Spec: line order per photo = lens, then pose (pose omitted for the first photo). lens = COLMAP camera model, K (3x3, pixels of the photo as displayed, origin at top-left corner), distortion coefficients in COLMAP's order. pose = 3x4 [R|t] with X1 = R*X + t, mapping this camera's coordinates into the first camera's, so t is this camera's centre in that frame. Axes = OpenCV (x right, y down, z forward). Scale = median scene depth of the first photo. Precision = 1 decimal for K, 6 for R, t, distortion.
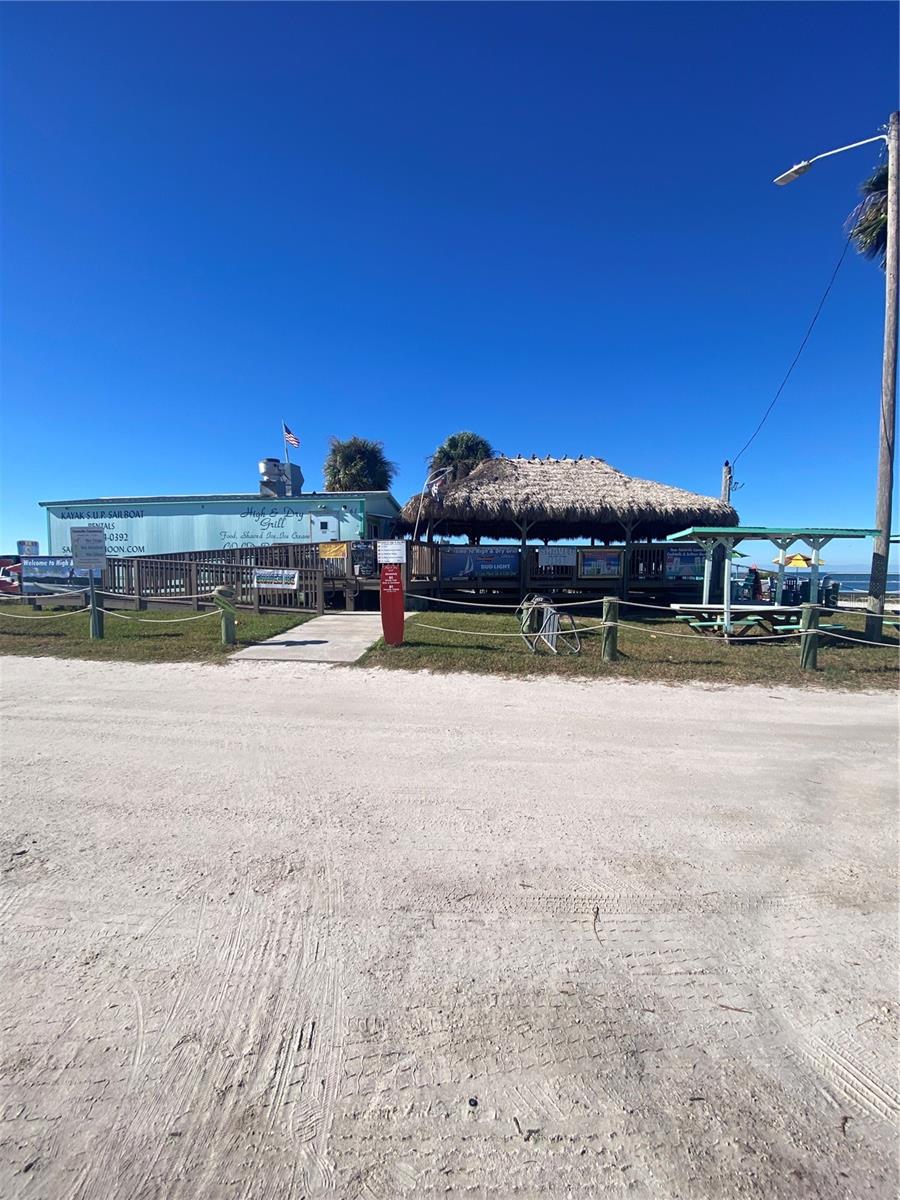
lens RADIAL K [[480.6, 0, 451.3], [0, 480.6, 598.4], [0, 0, 1]] dist [-0.001414, -0.000309]
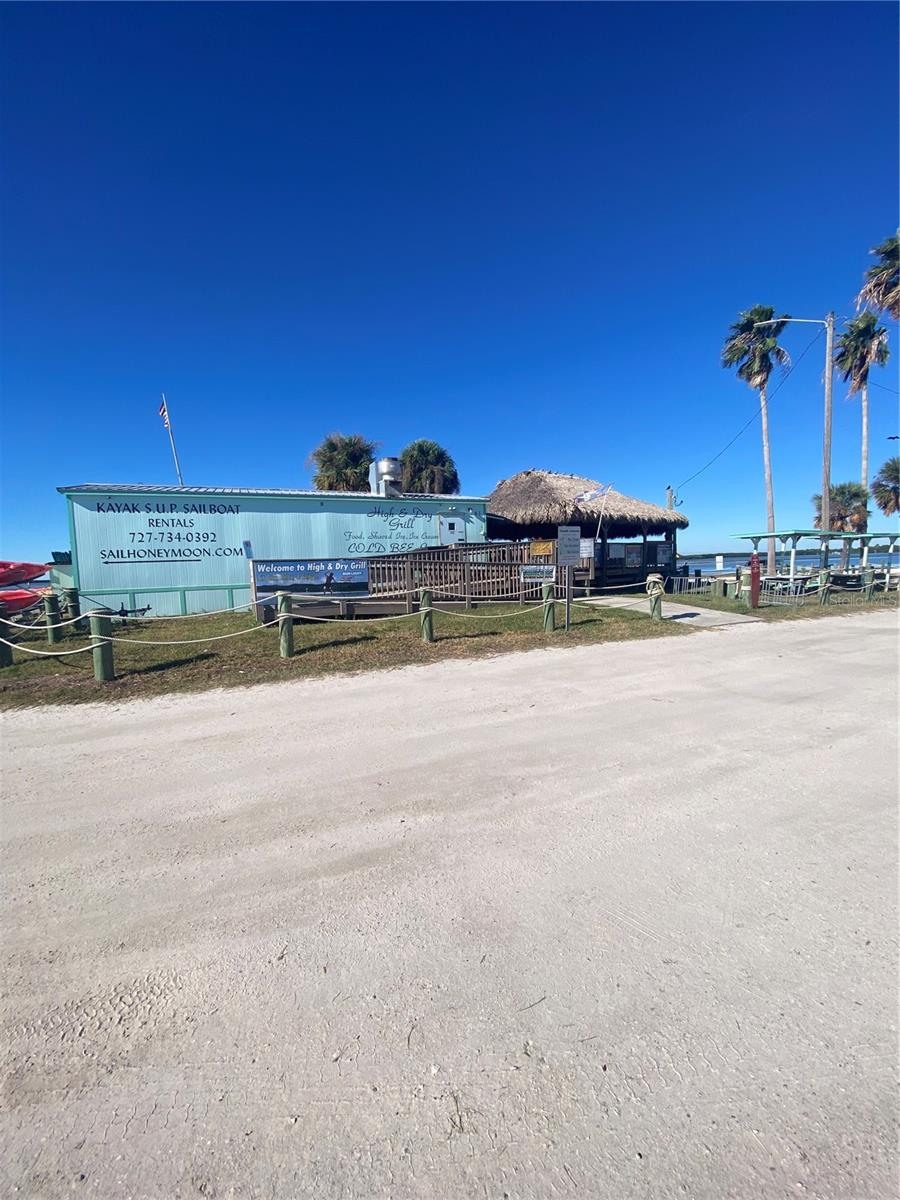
lens RADIAL K [[480.6, 0, 453.6], [0, 480.6, 600.1], [0, 0, 1]] dist [-0.001414, -0.000309]
pose [[0.833079, -0.072218, 0.548419, -0.864211], [0.071592, 0.997179, 0.022560, -0.013216], [-0.548501, 0.020468, 0.835899, 0.117038]]
